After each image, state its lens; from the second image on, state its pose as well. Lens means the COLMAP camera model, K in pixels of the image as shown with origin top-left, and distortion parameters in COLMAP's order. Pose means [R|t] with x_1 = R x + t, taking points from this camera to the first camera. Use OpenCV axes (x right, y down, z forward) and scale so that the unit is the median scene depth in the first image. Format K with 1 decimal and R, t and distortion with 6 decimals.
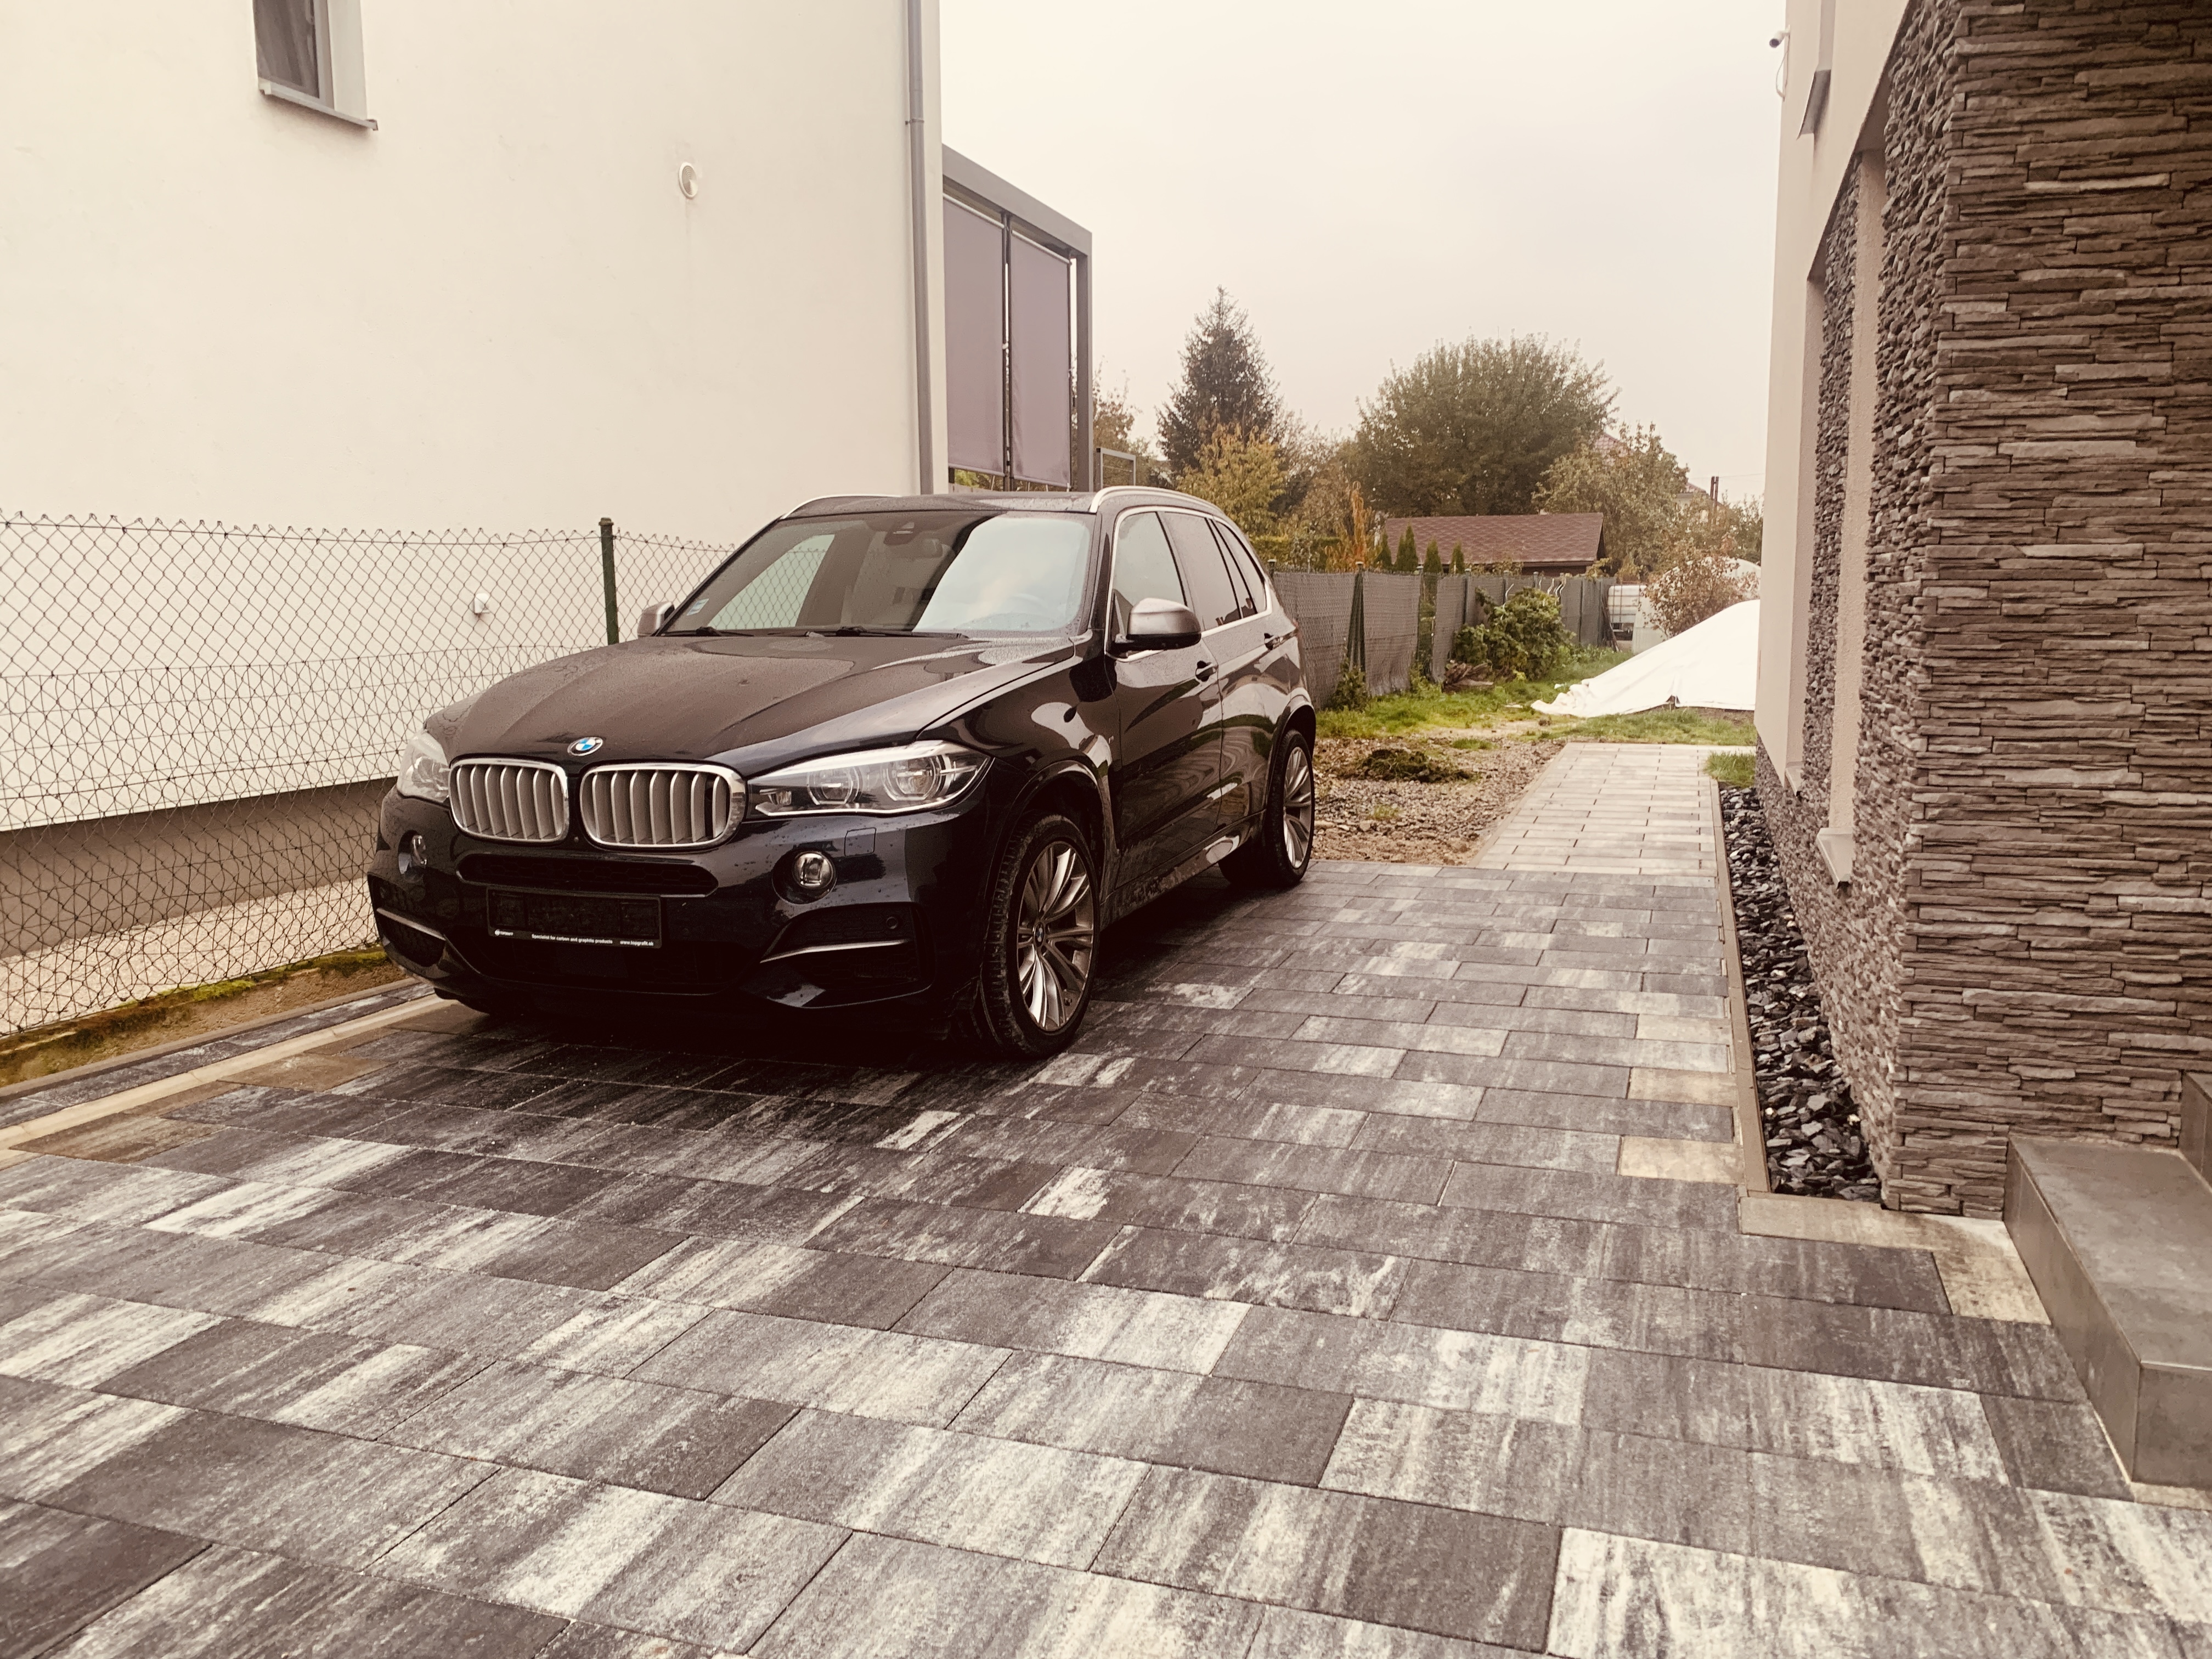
lens RADIAL K [[1663.4, 0, 1090.7], [0, 1663.4, 866.0], [0, 0, 1]] dist [0.047489, -0.083912]
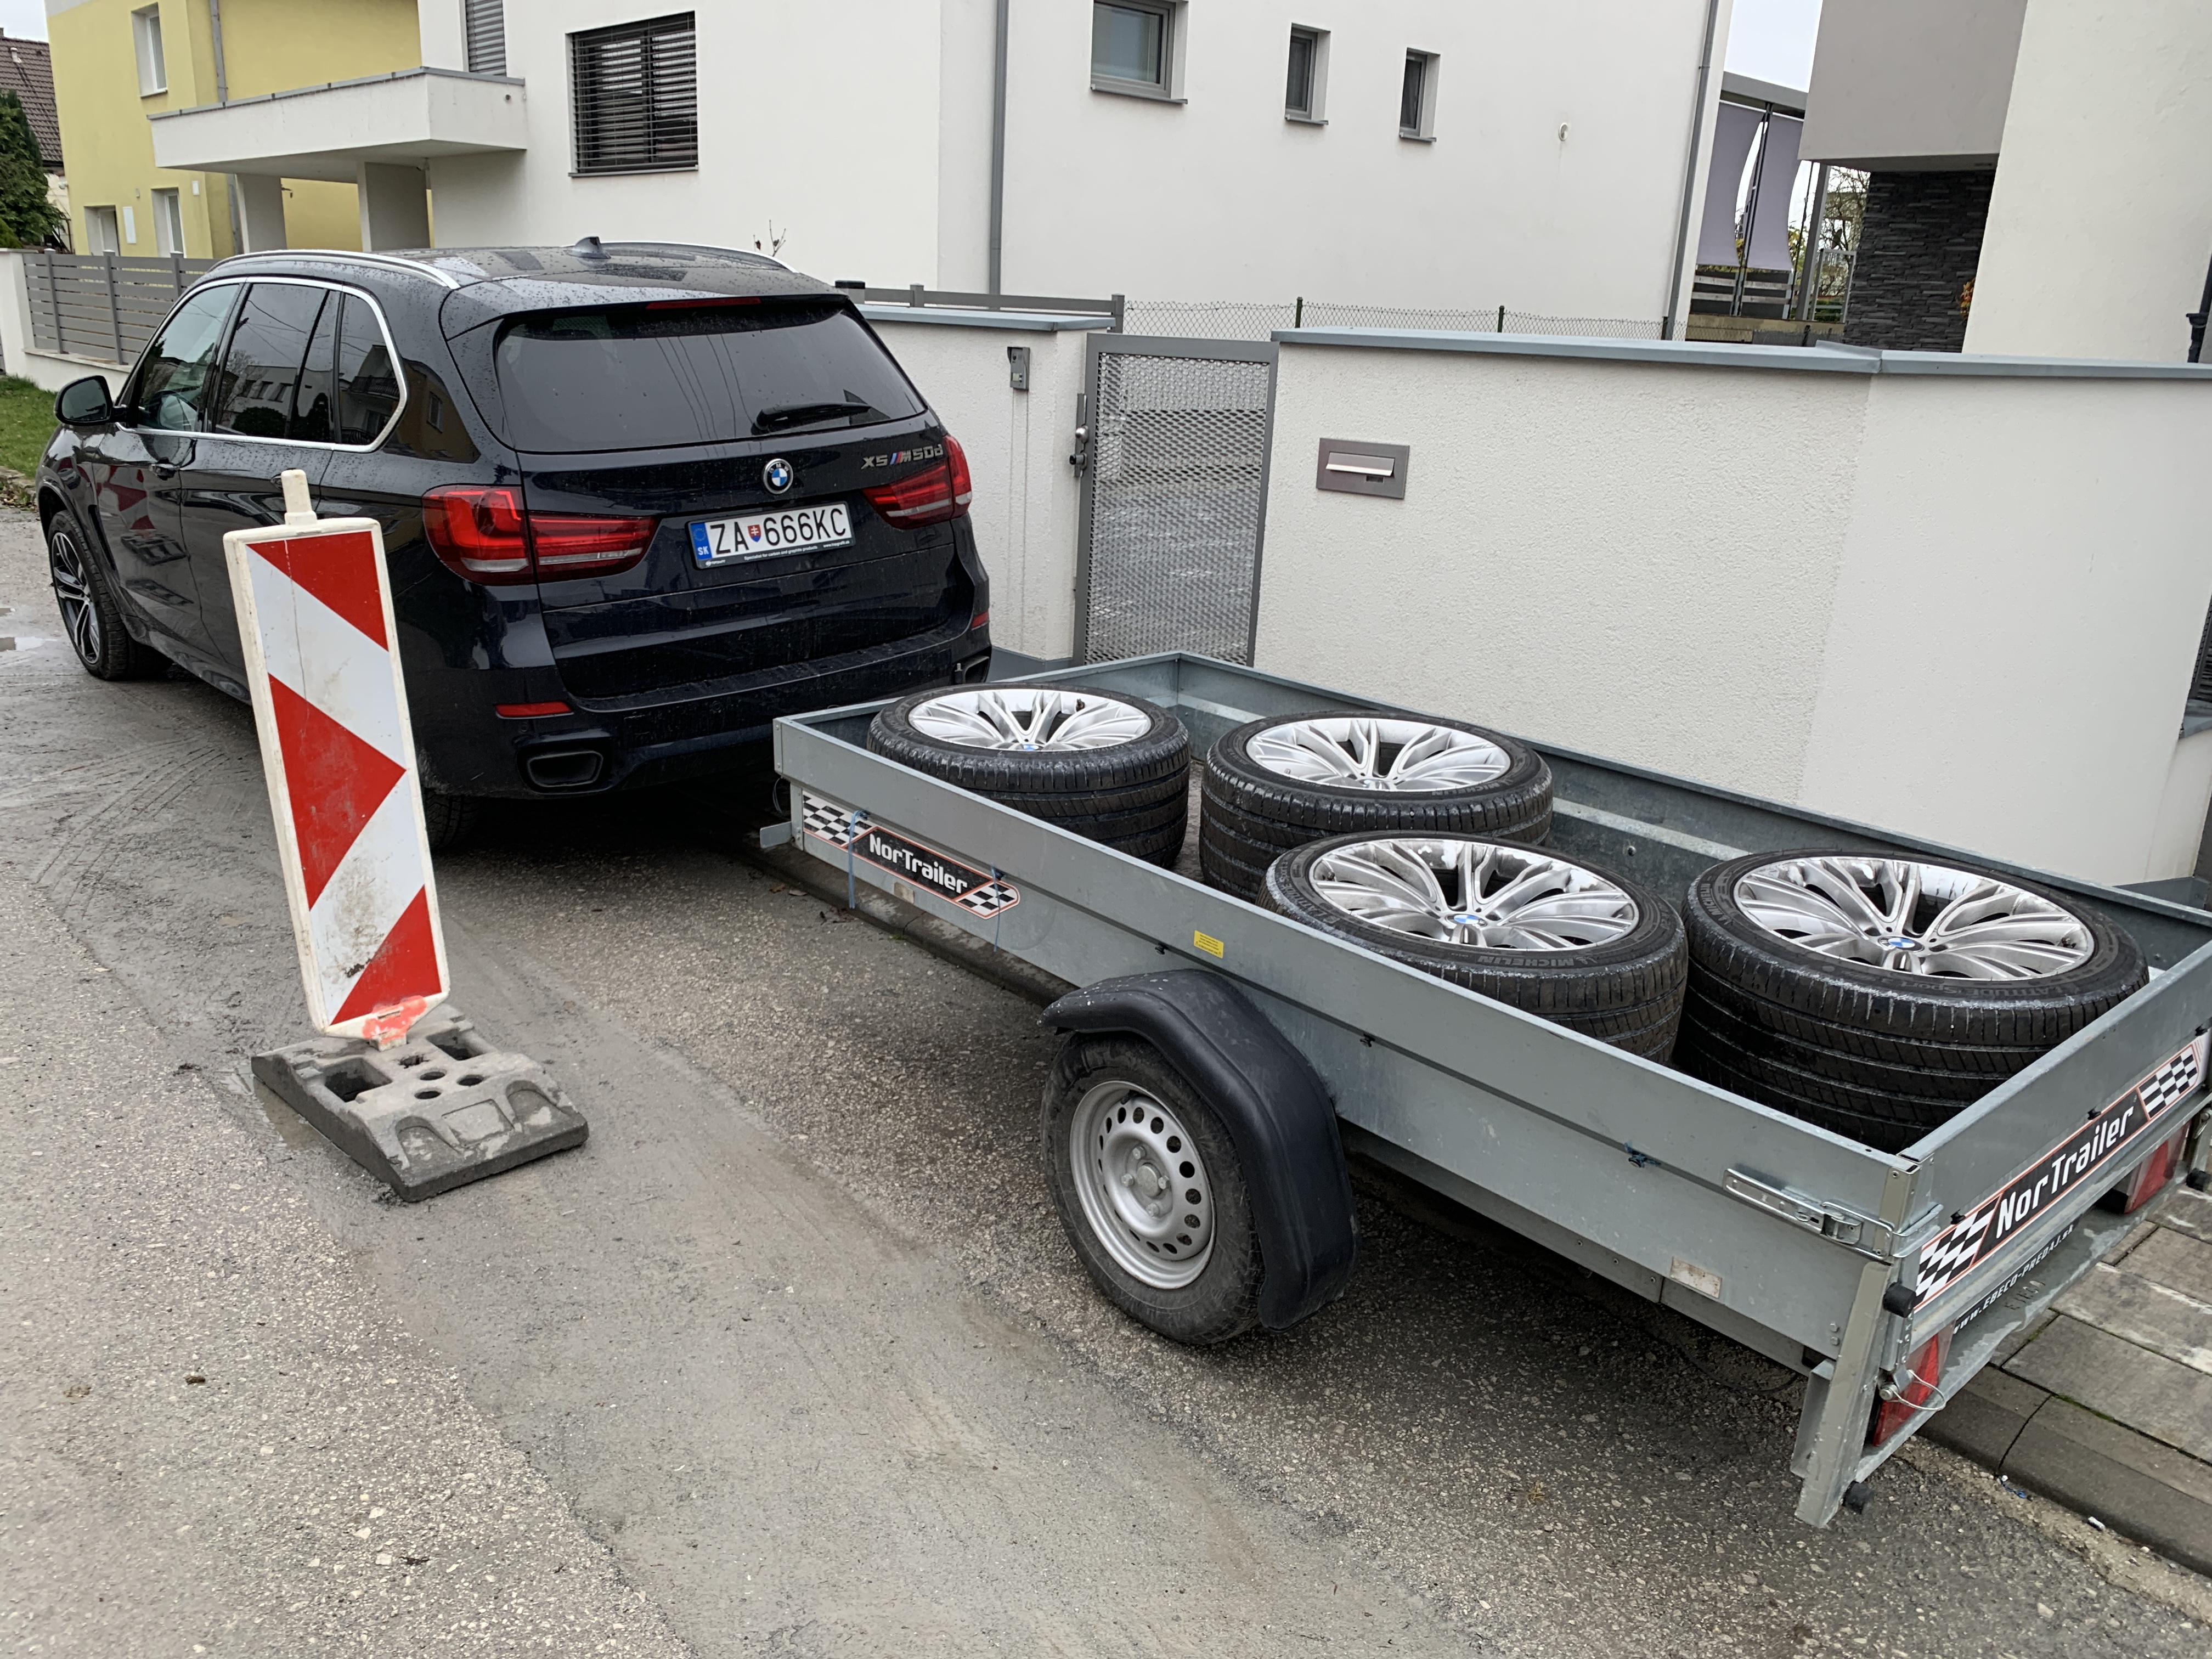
lens RADIAL K [[1663.4, 0, 1090.7], [0, 1663.4, 866.0], [0, 0, 1]] dist [0.047489, -0.083912]
pose [[0.883210, 0.196605, -0.425777, 0.633173], [-0.128762, 0.974653, 0.182954, 0.374416], [0.450955, -0.106763, 0.886139, -2.499097]]
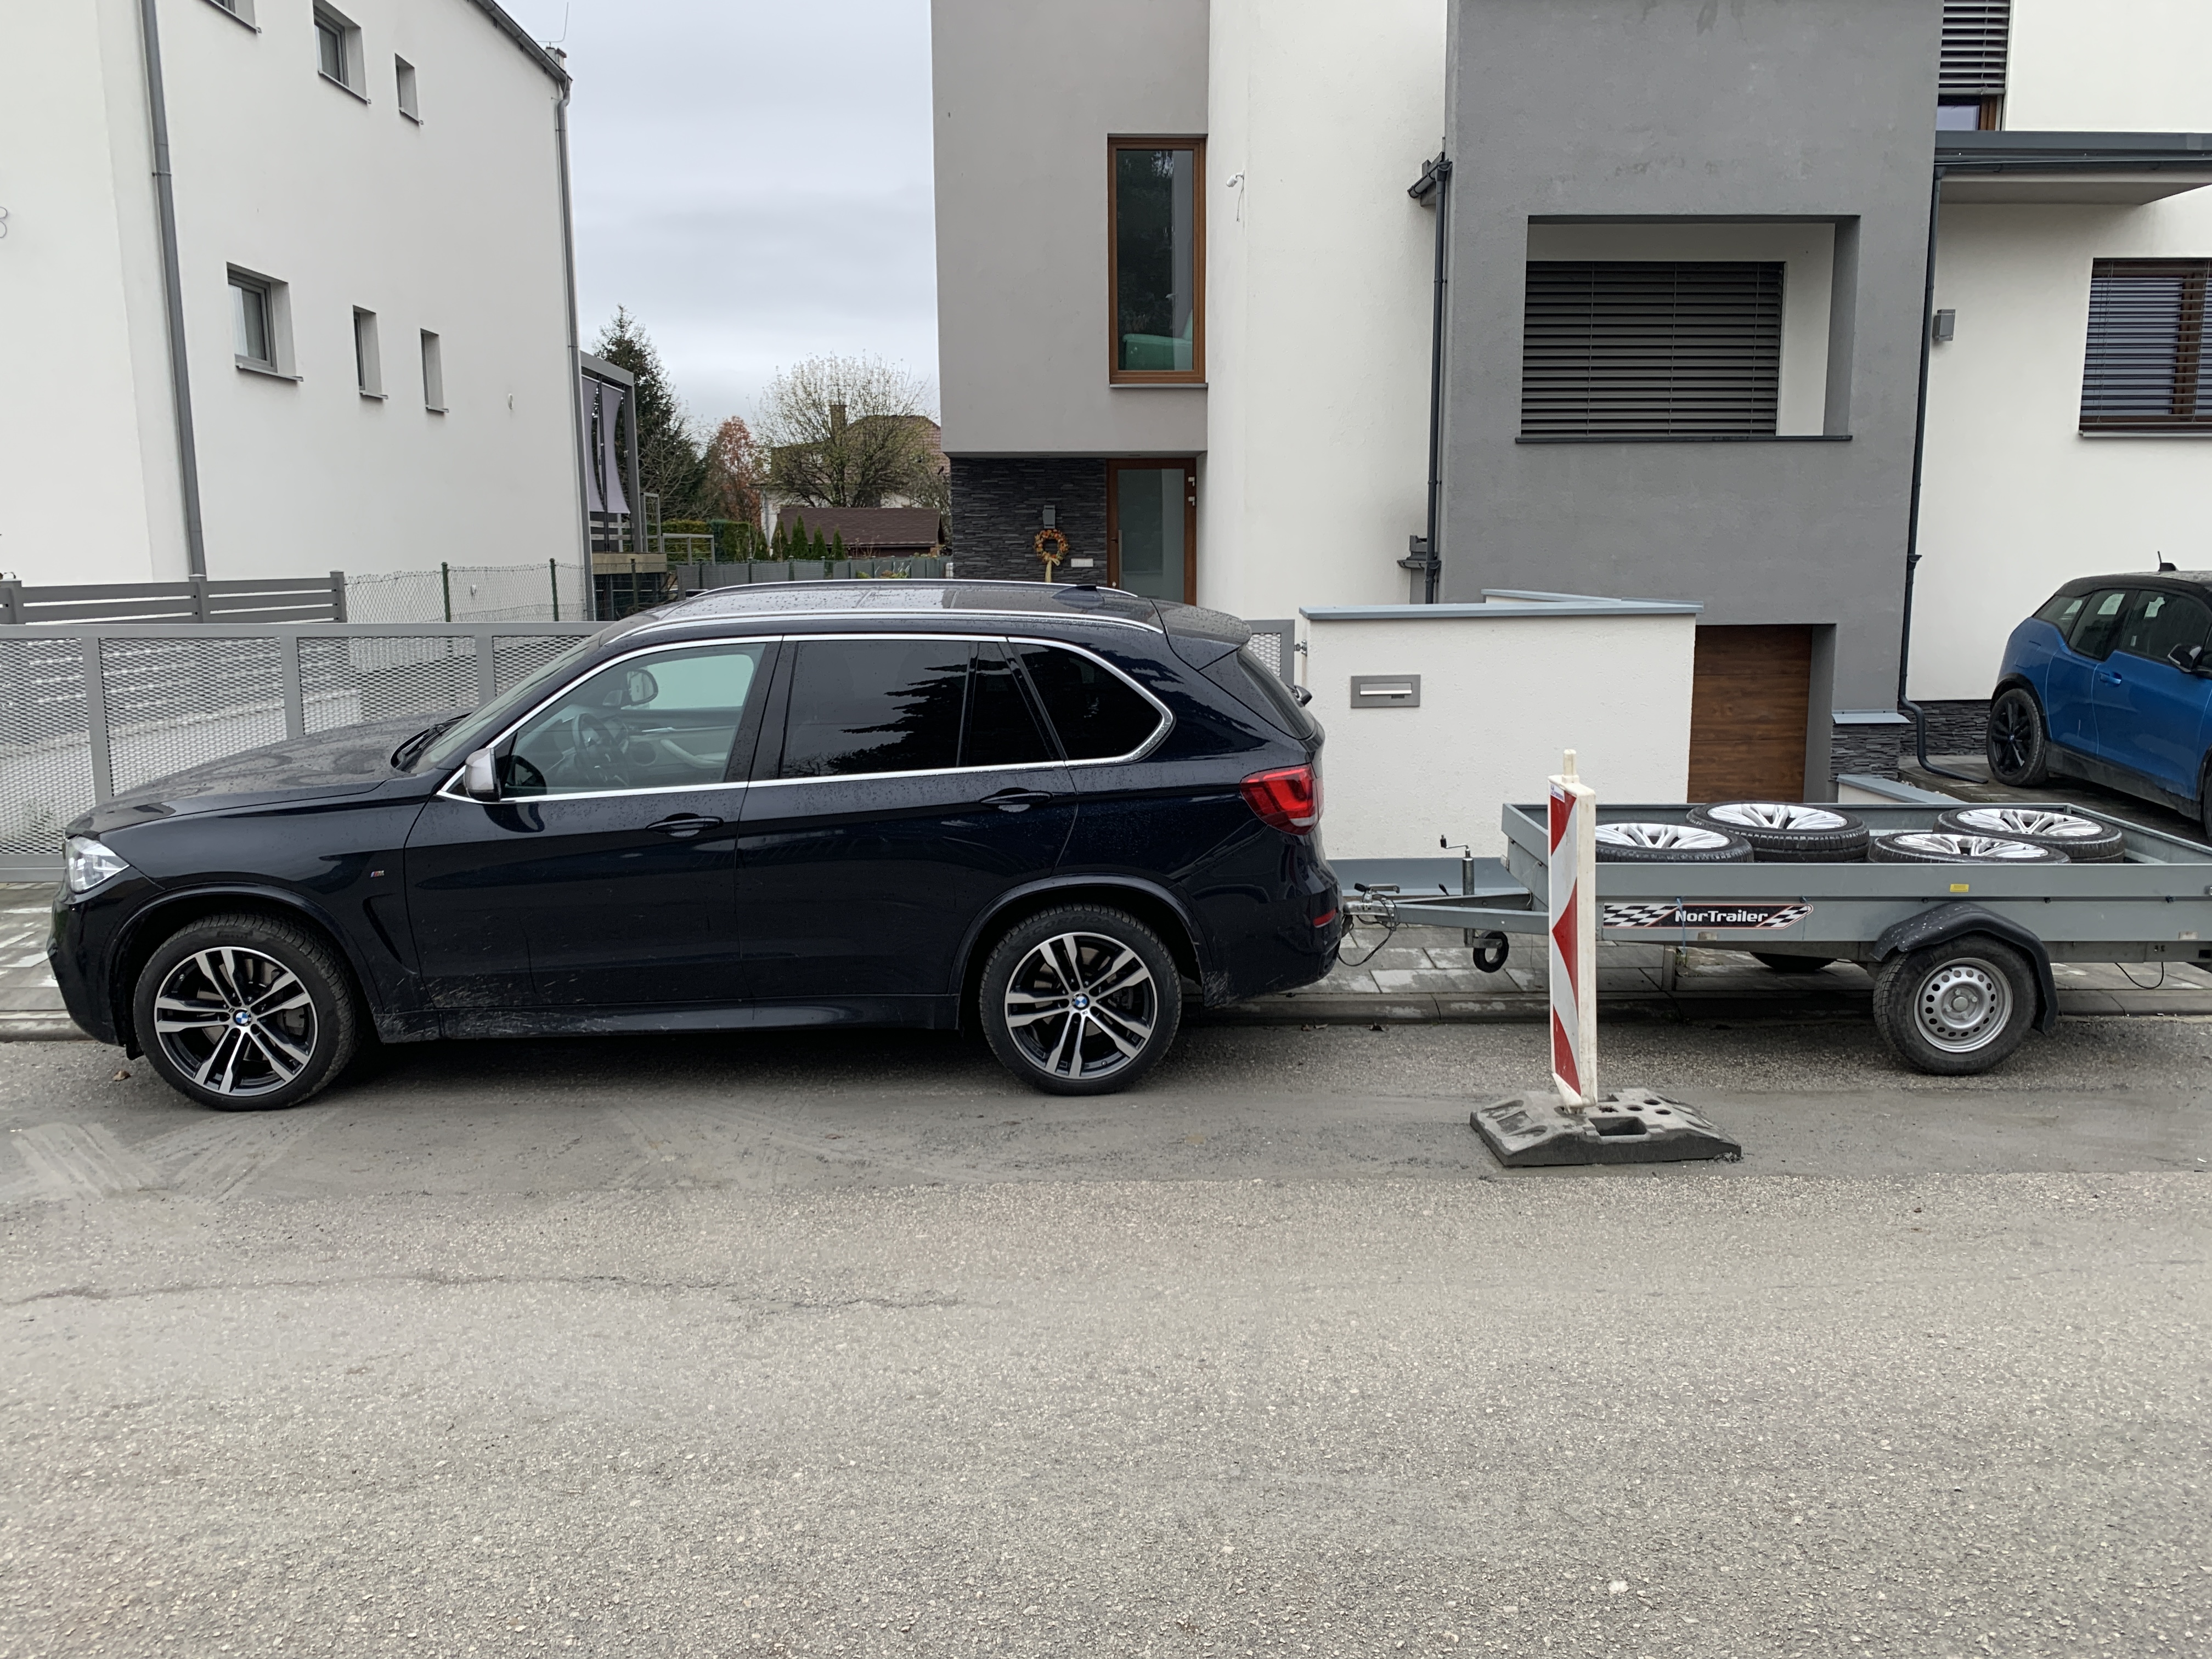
lens RADIAL K [[1663.4, 0, 1090.7], [0, 1663.4, 866.0], [0, 0, 1]] dist [0.047489, -0.083912]
pose [[0.932585, -0.060053, 0.355921, -0.738860], [0.052616, 0.998147, 0.030548, 0.412315], [-0.357096, -0.009761, 0.934017, -2.963925]]
